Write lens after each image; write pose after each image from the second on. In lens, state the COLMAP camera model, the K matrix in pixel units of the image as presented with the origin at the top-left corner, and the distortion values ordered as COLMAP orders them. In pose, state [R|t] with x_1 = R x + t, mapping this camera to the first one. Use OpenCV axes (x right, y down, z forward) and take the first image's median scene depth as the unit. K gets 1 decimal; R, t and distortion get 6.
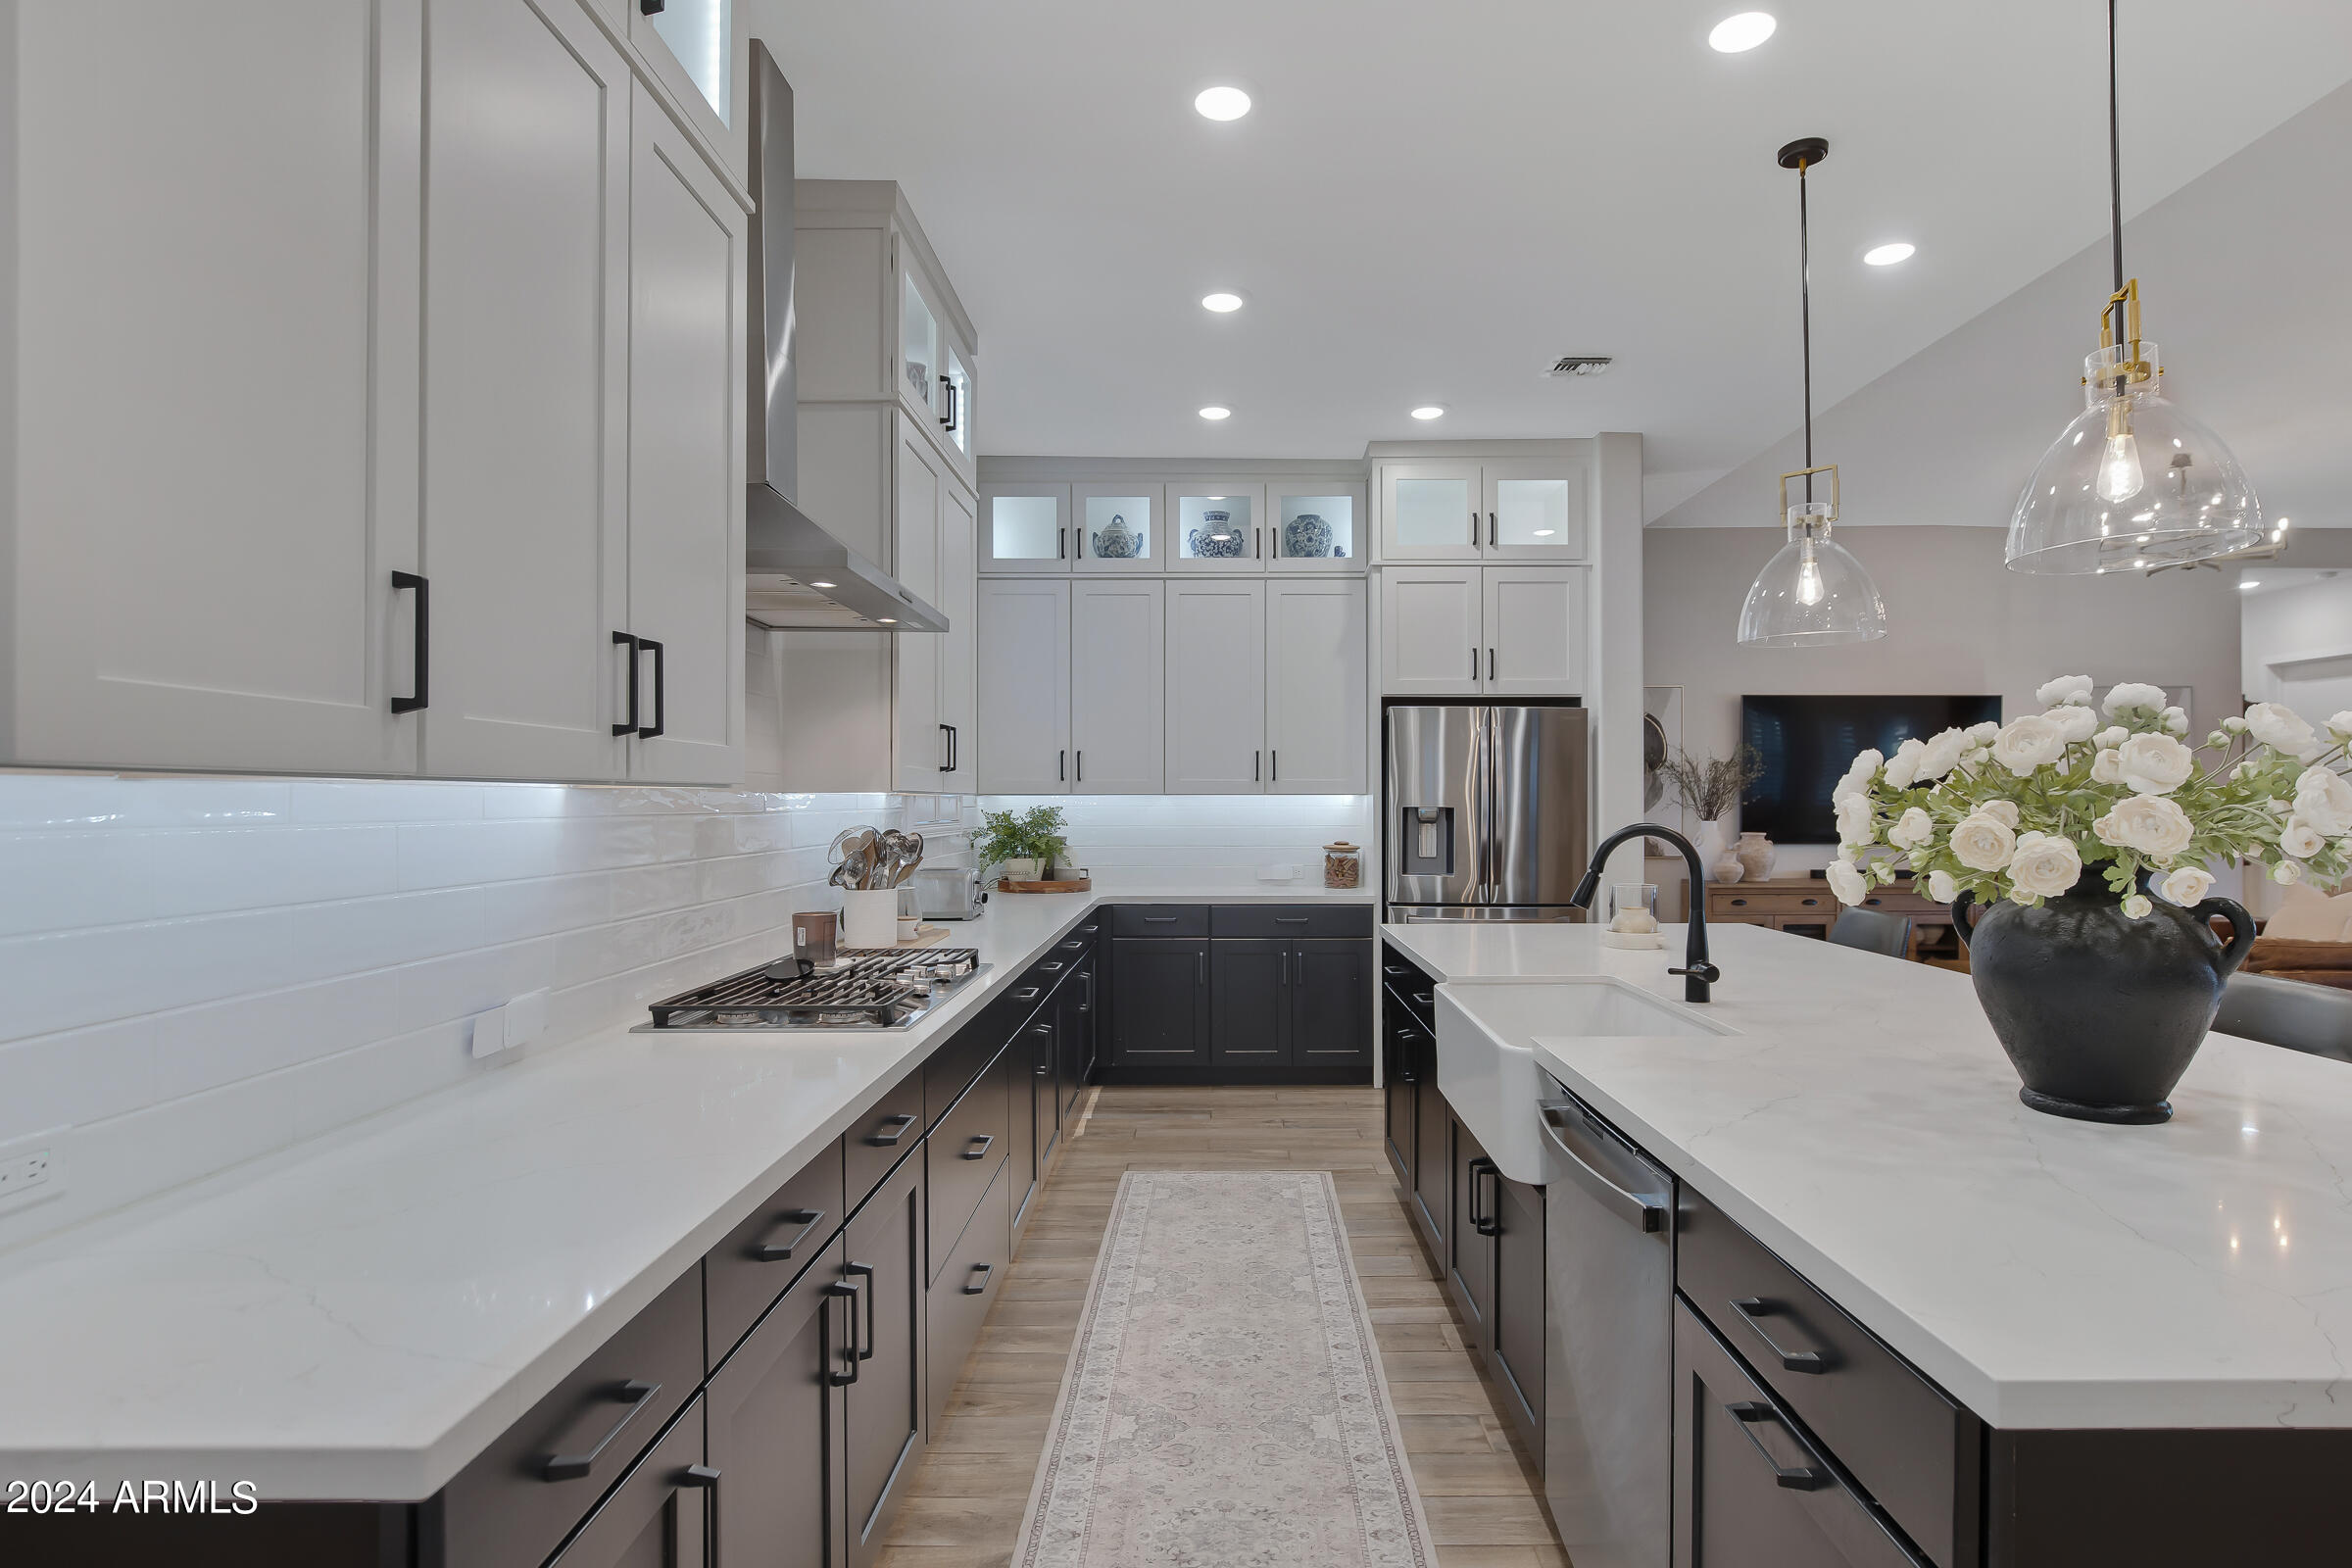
lens RADIAL K [[1224.2, 0, 1207.4], [0, 1224.2, 796.2], [0, 0, 1]] dist [-0.015589, 0.000005]
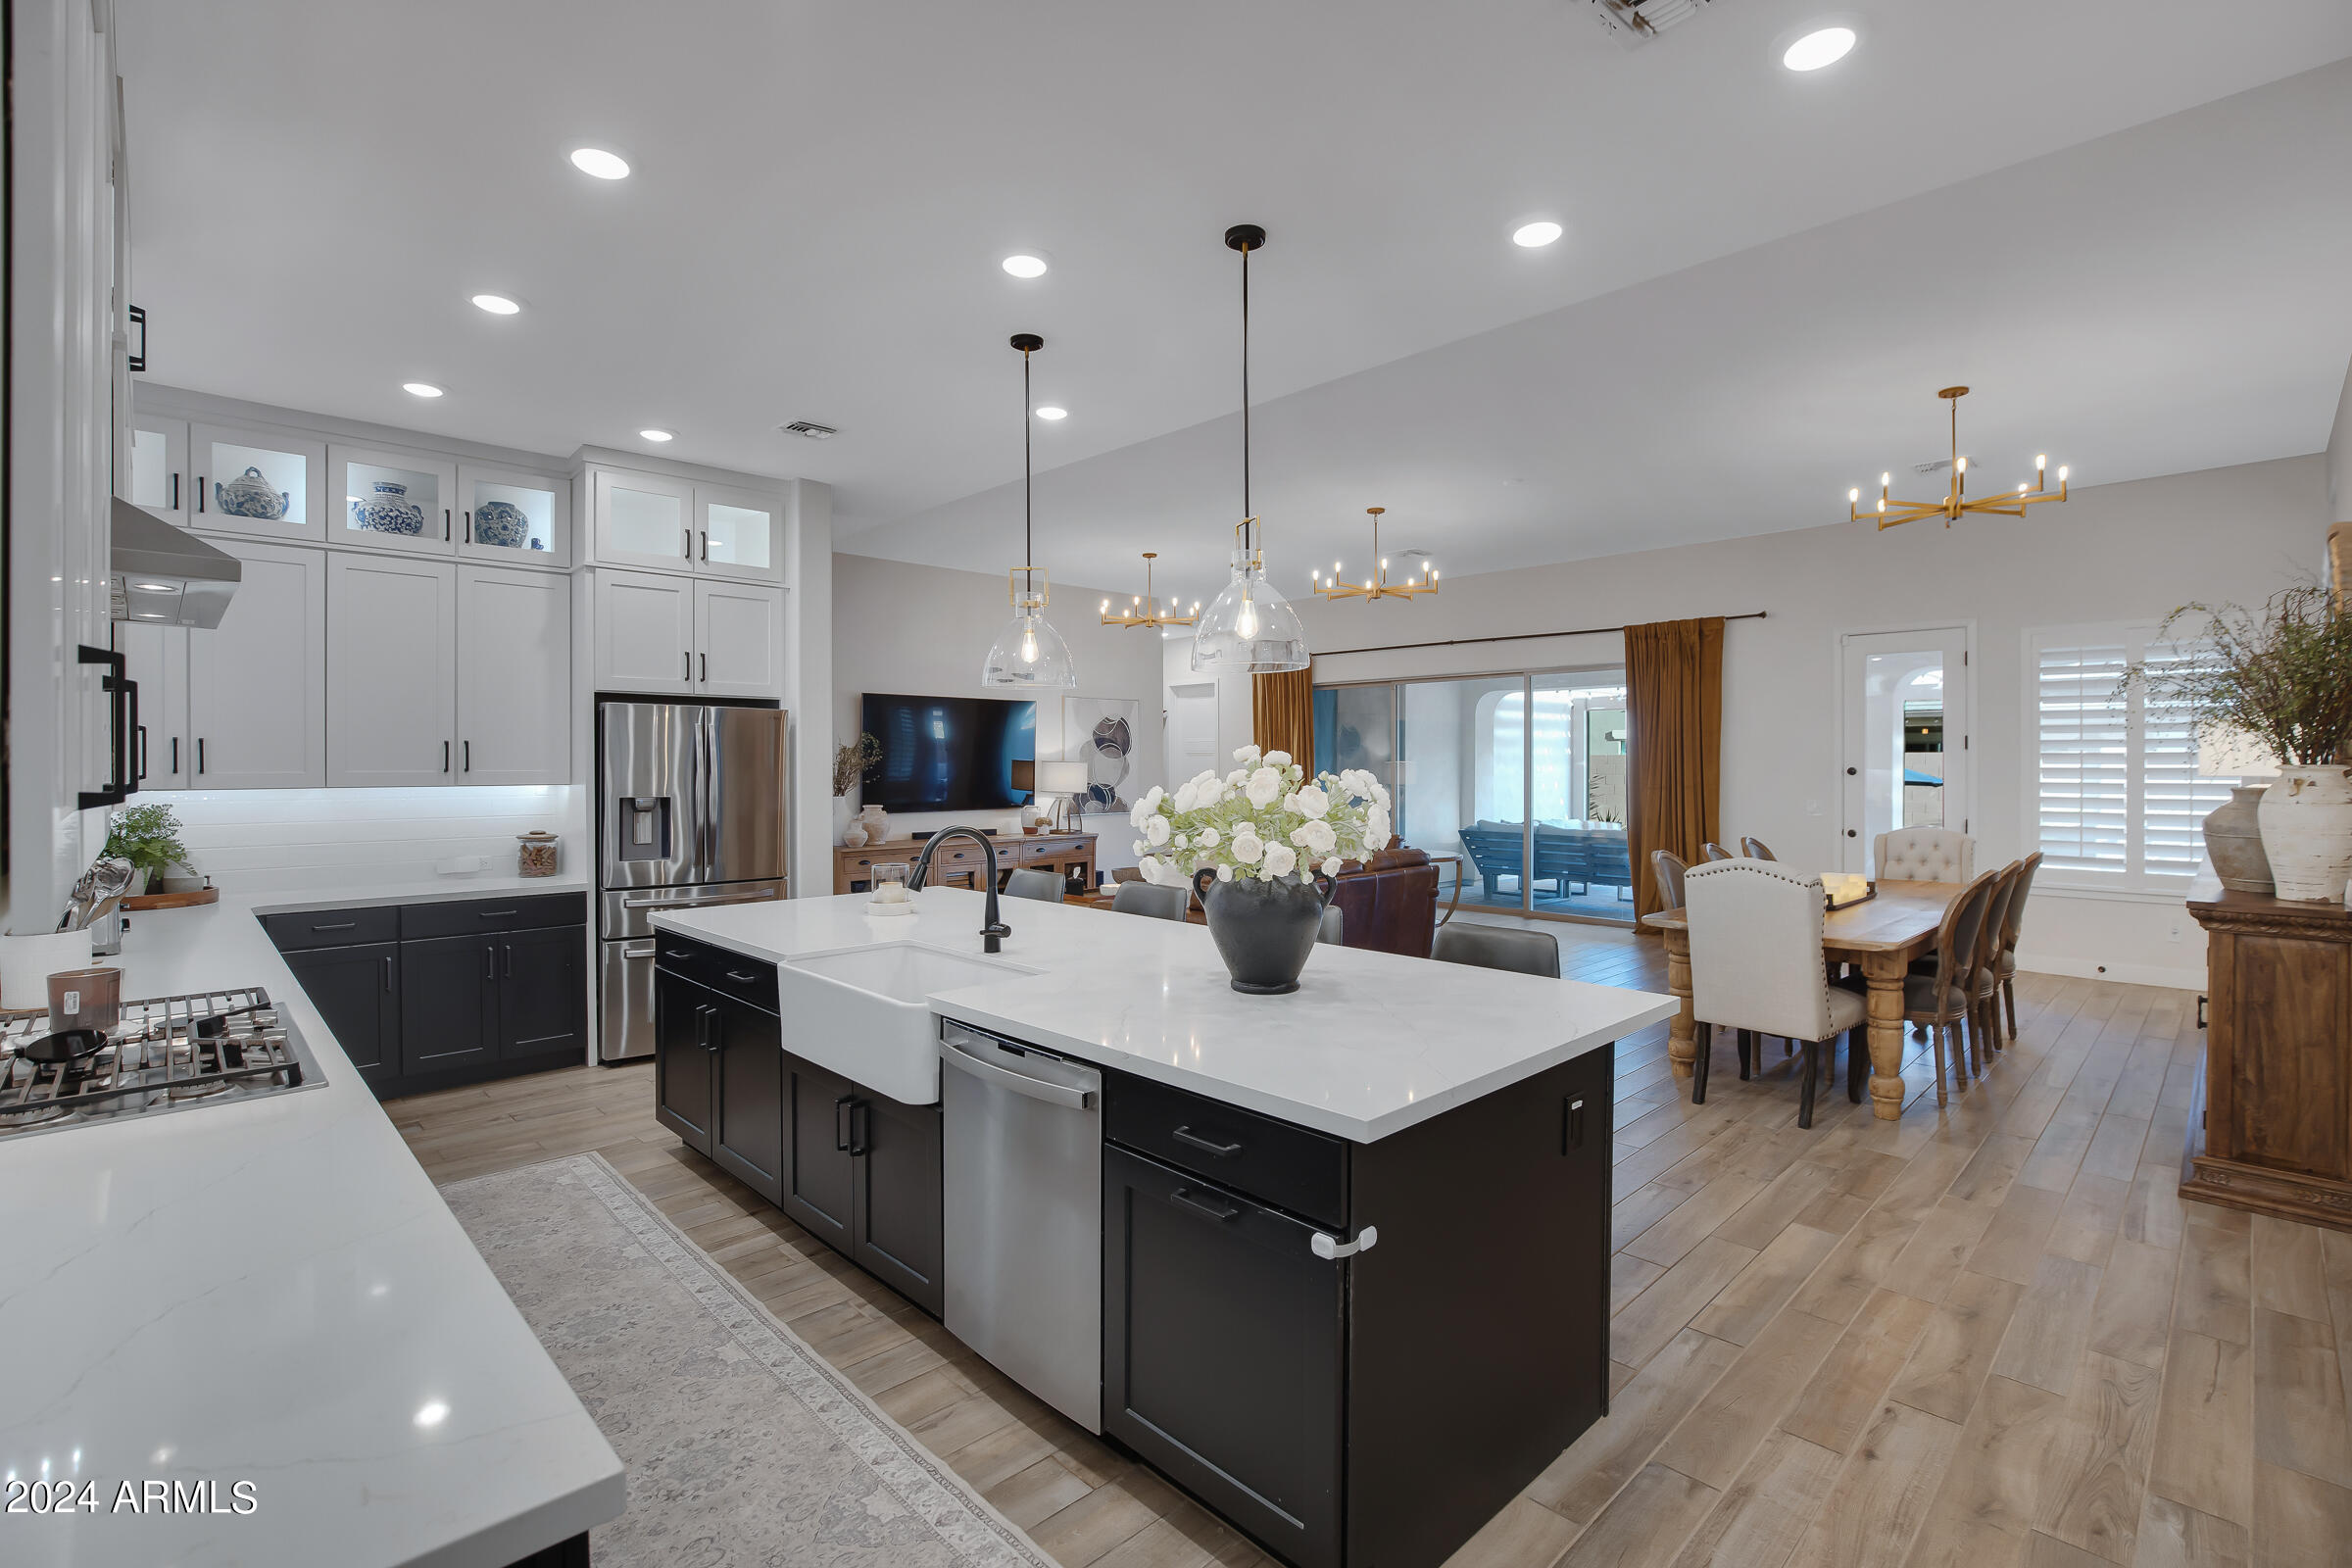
lens RADIAL K [[1092.5, 0, 1200.7], [0, 1092.5, 767.6], [0, 0, 1]] dist [-0.018946, -0.000788]
pose [[0.706202, -0.002326, 0.708007, -0.149434], [-0.002937, 0.999976, 0.006216, -0.024311], [-0.708005, -0.006469, 0.706178, -0.022549]]
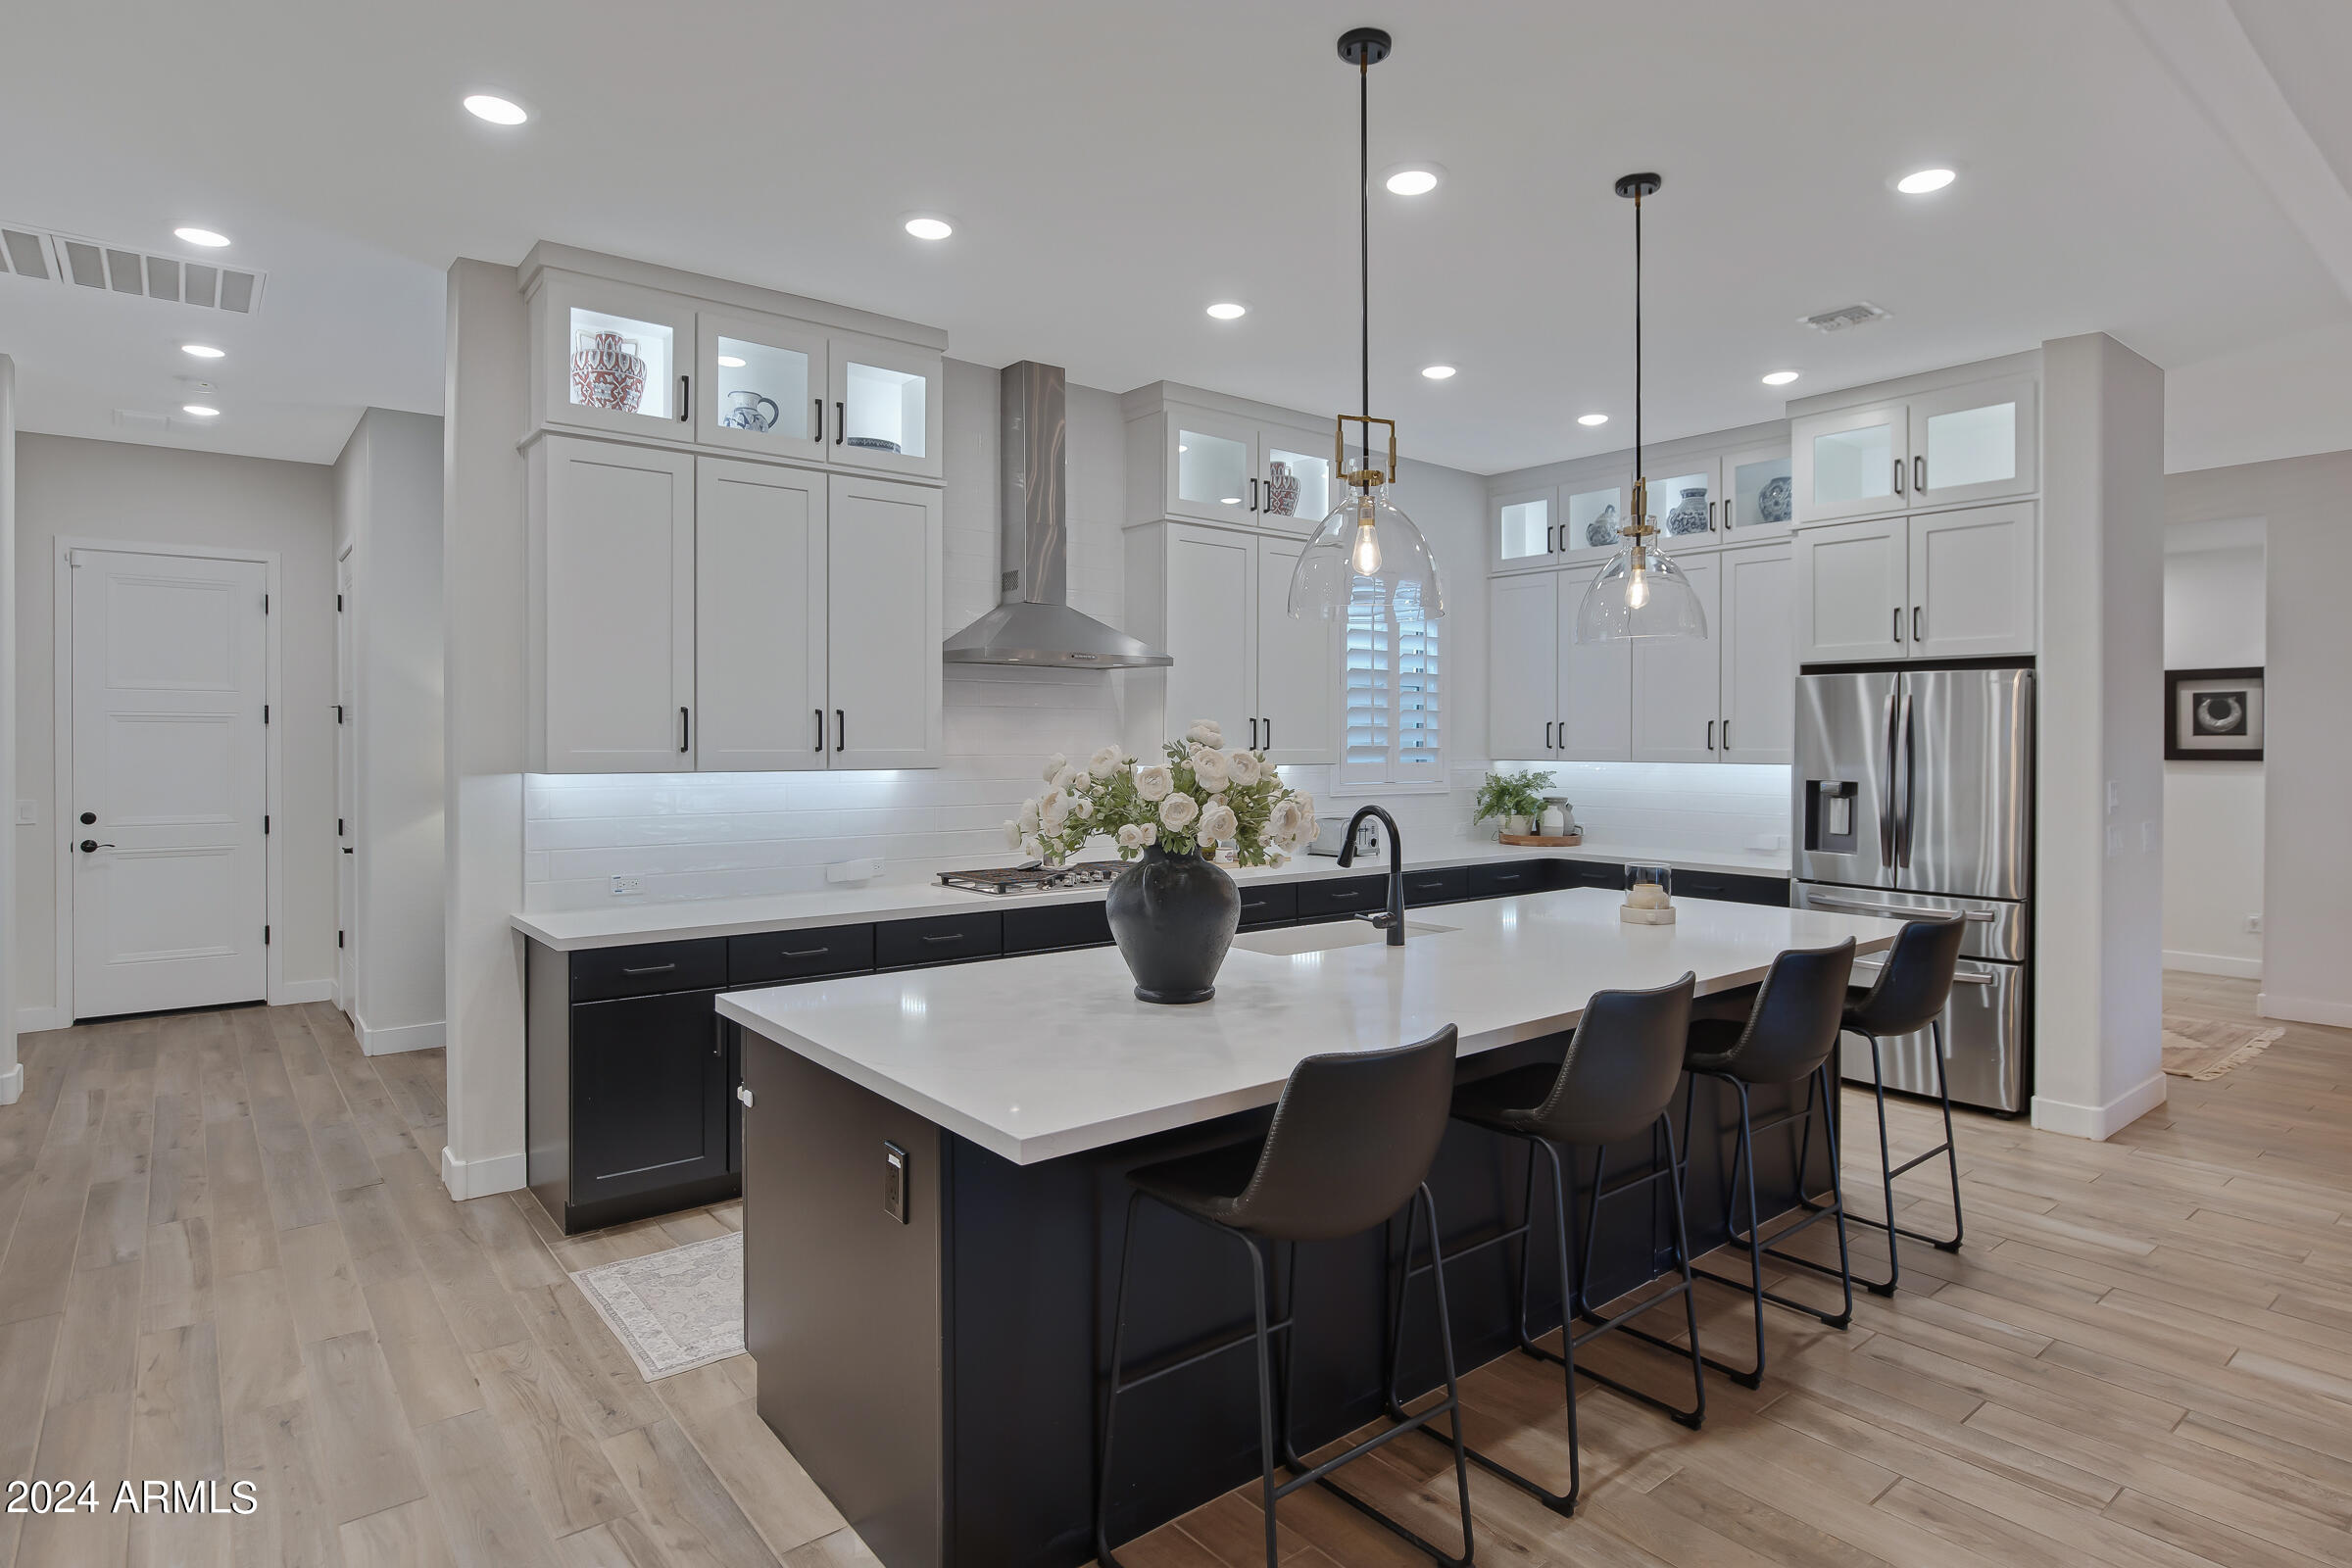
lens RADIAL K [[1297.5, 0, 1210.5], [0, 1297.5, 745.4], [0, 0, 1]] dist [-0.006534, 0.000304]
pose [[0.623295, 0.006645, -0.781958, 0.656361], [-0.000028, 0.999964, 0.008475, -0.026801], [0.781987, -0.005261, 0.623273, -0.001639]]
